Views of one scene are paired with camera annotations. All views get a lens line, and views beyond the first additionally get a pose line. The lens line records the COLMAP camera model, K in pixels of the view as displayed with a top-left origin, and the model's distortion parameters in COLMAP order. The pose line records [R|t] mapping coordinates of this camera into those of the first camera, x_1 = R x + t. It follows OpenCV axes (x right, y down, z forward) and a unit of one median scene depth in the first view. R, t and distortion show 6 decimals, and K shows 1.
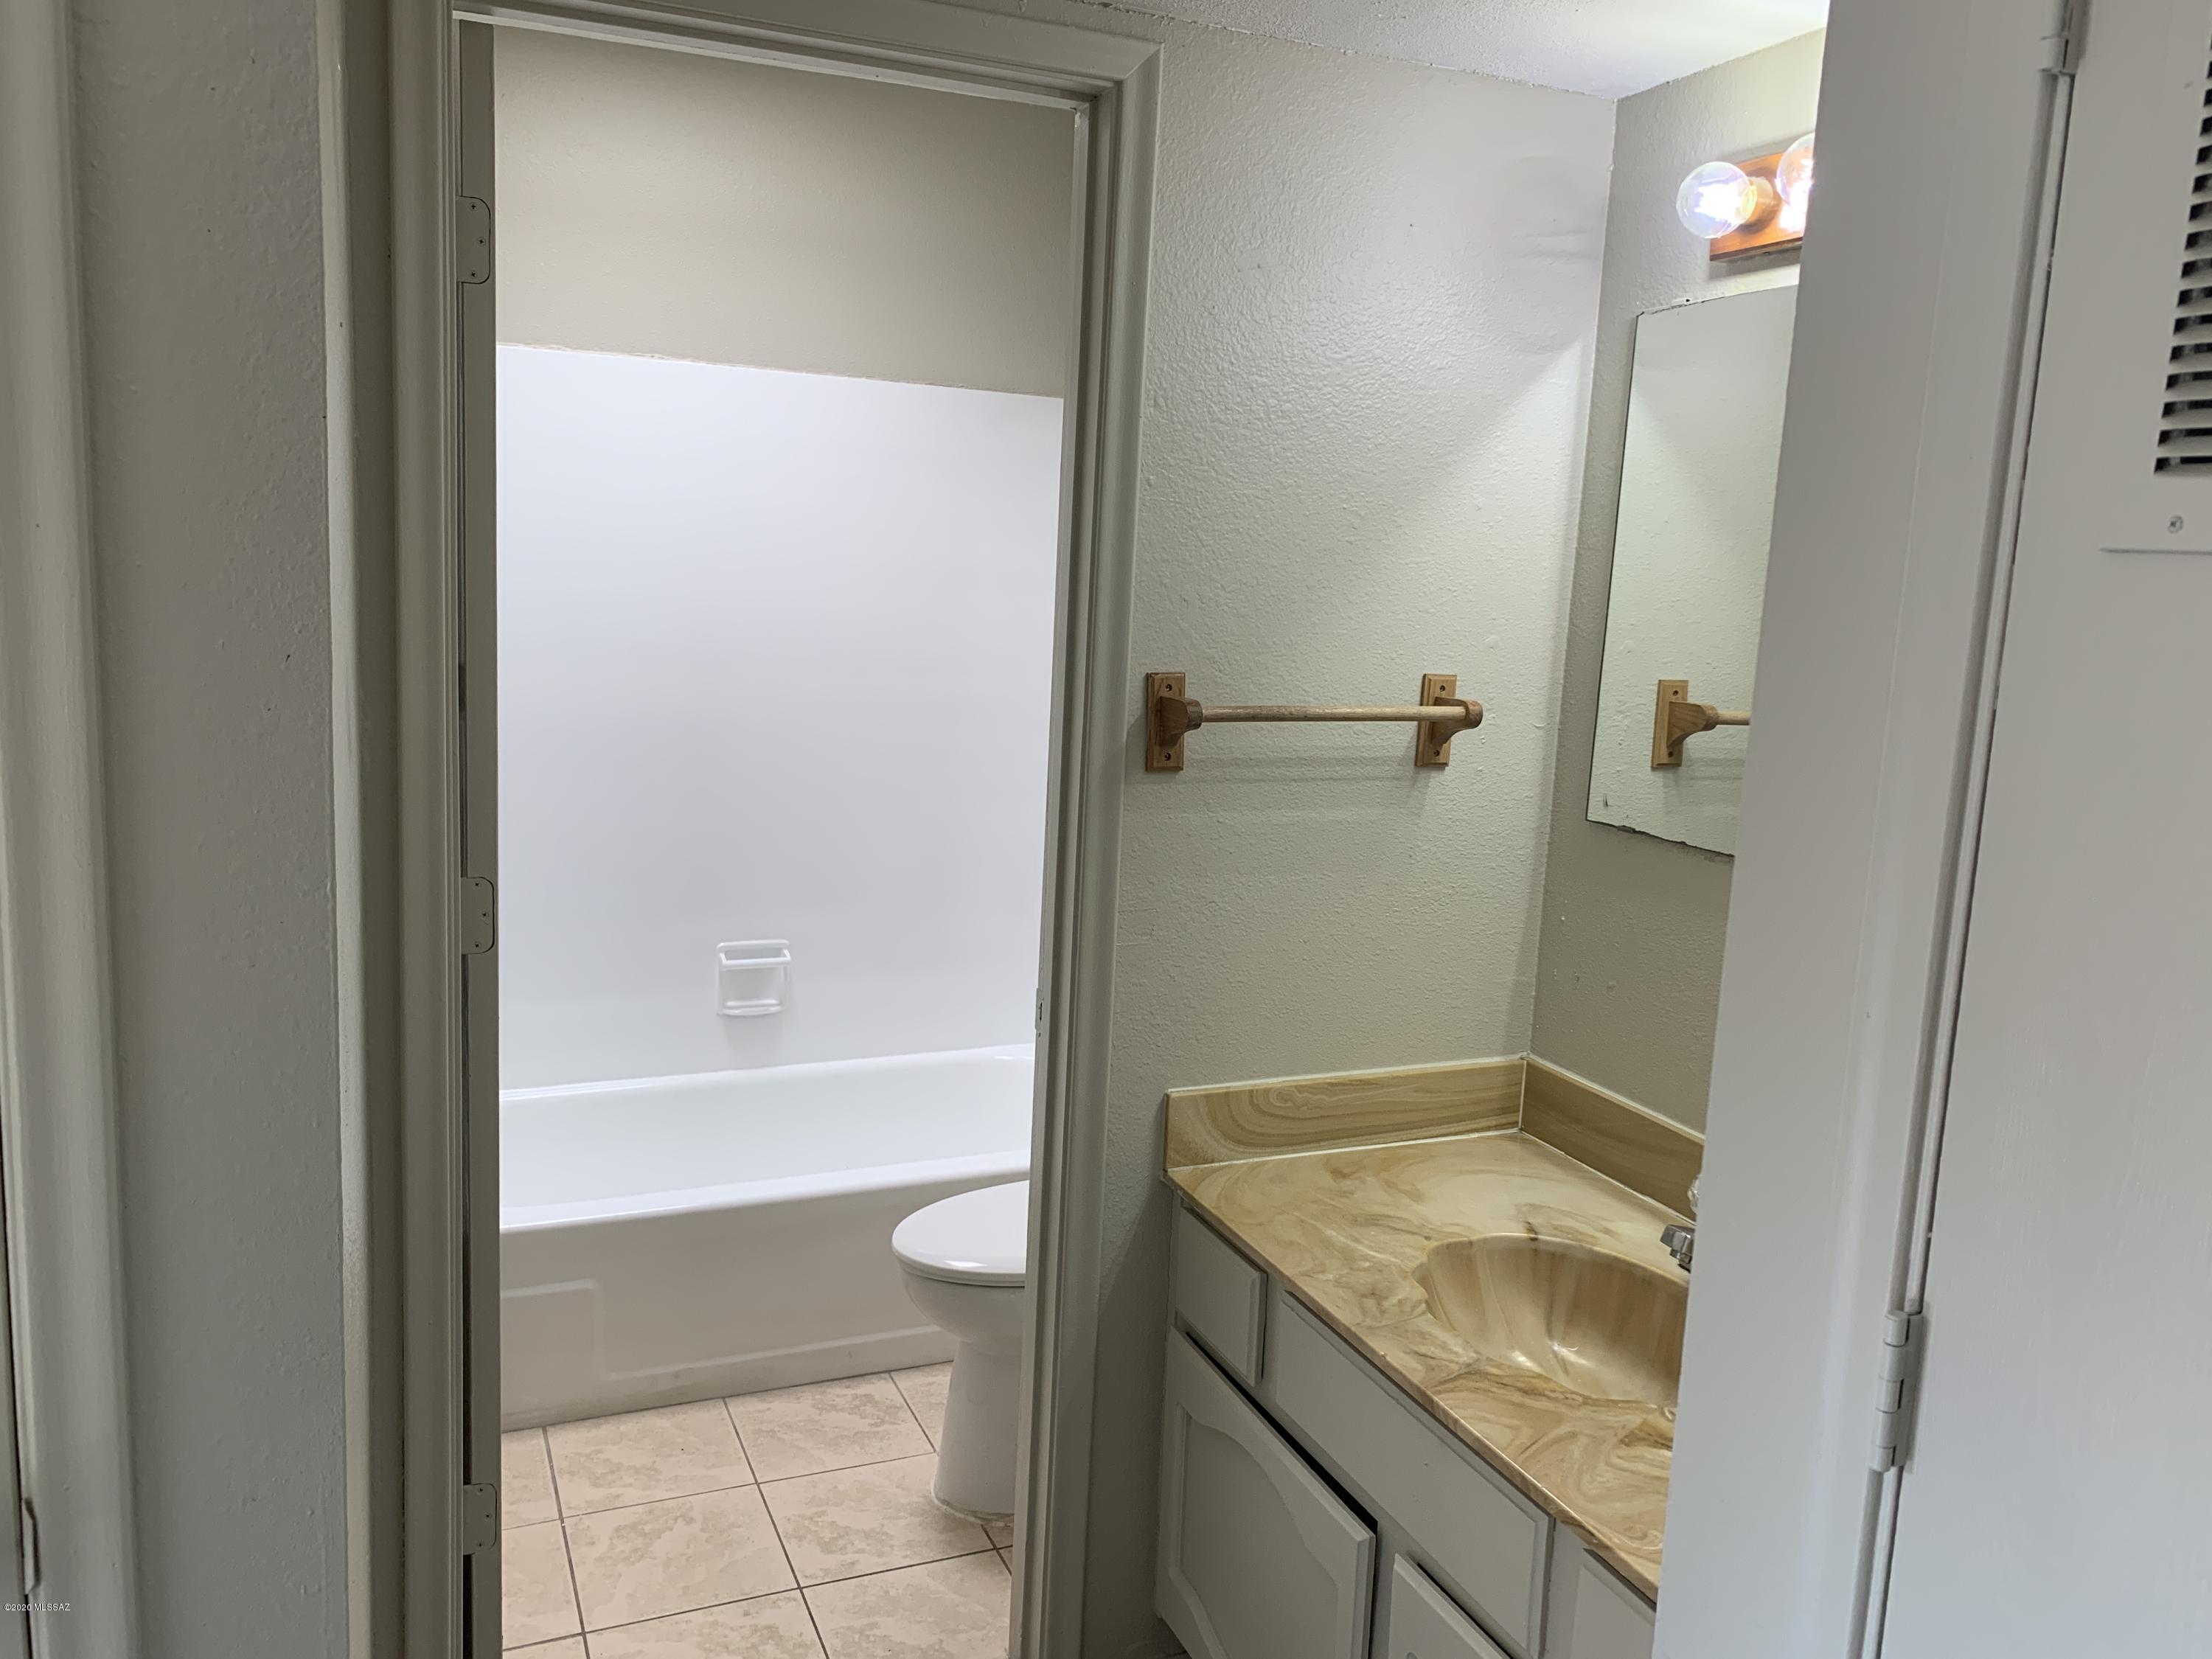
lens RADIAL K [[1693.5, 0, 1108.1], [0, 1693.5, 830.0], [0, 0, 1]] dist [0.032666, -0.038049]
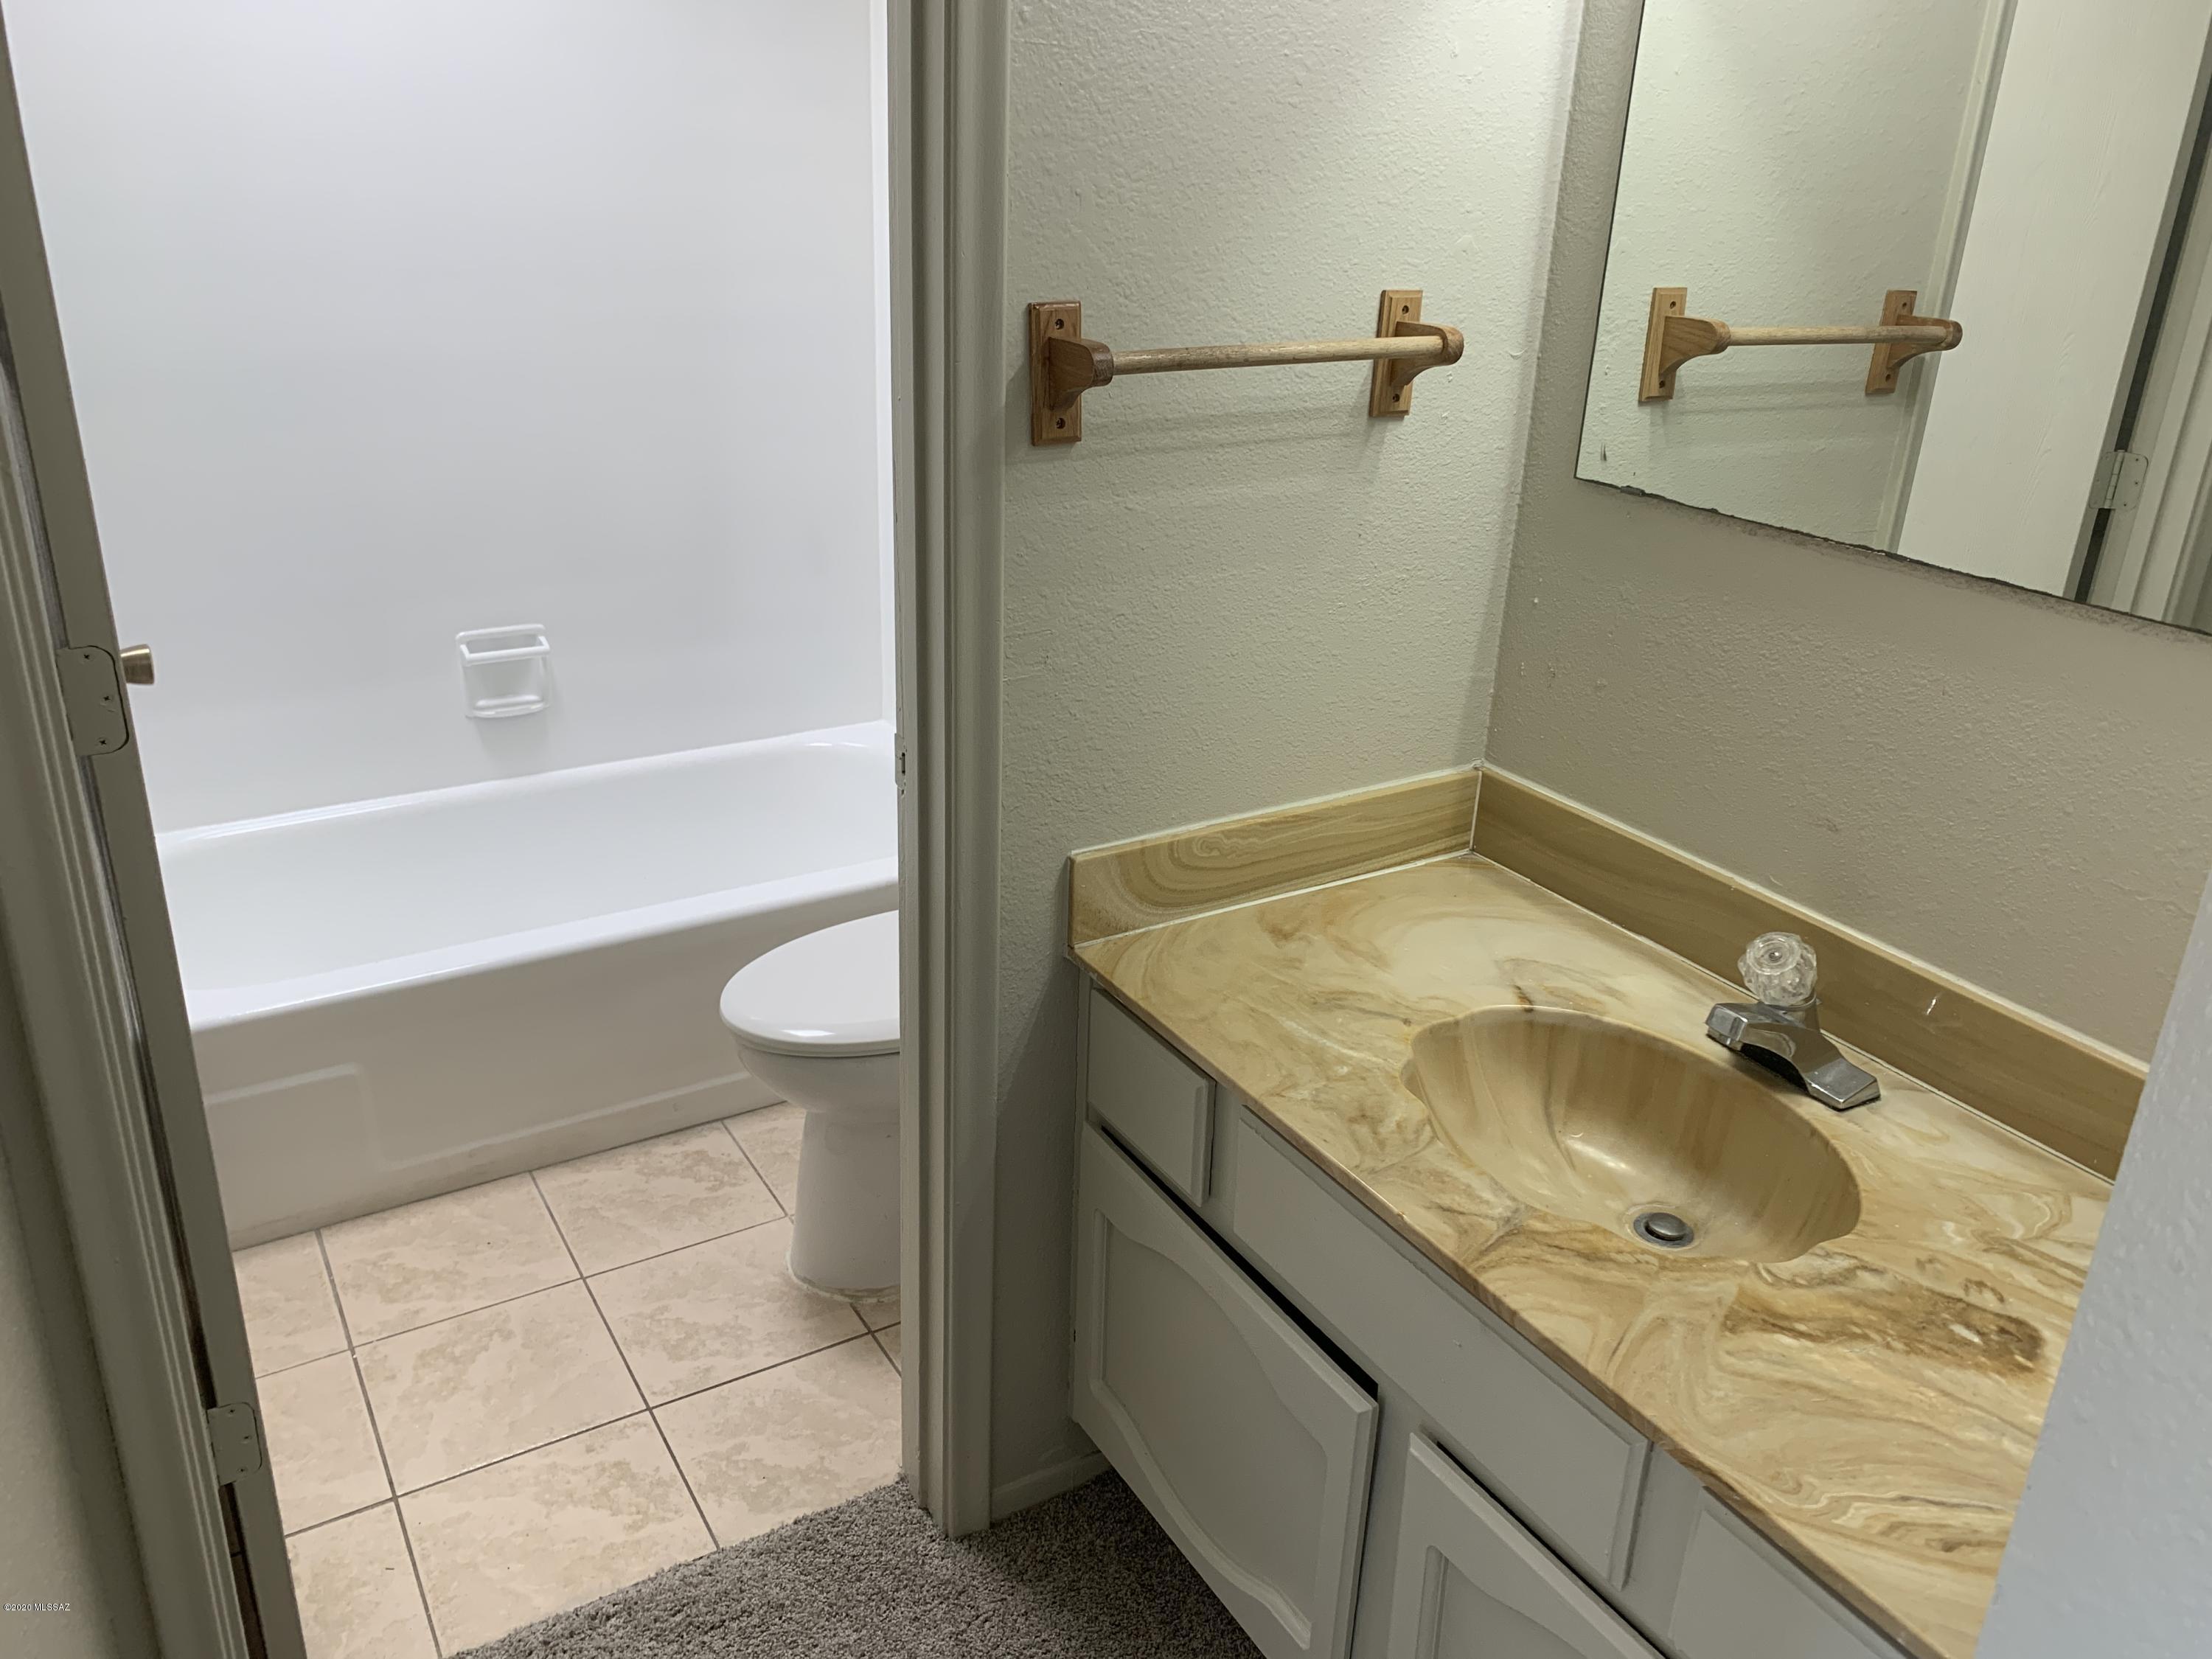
lens RADIAL K [[1693.5, 0, 1104.5], [0, 1693.5, 833.9], [0, 0, 1]] dist [0.032666, -0.038049]
pose [[0.990075, -0.065298, 0.124452, -0.046463], [0.034036, 0.970556, 0.238461, -0.042465], [-0.136358, -0.231858, 0.963145, 0.232634]]
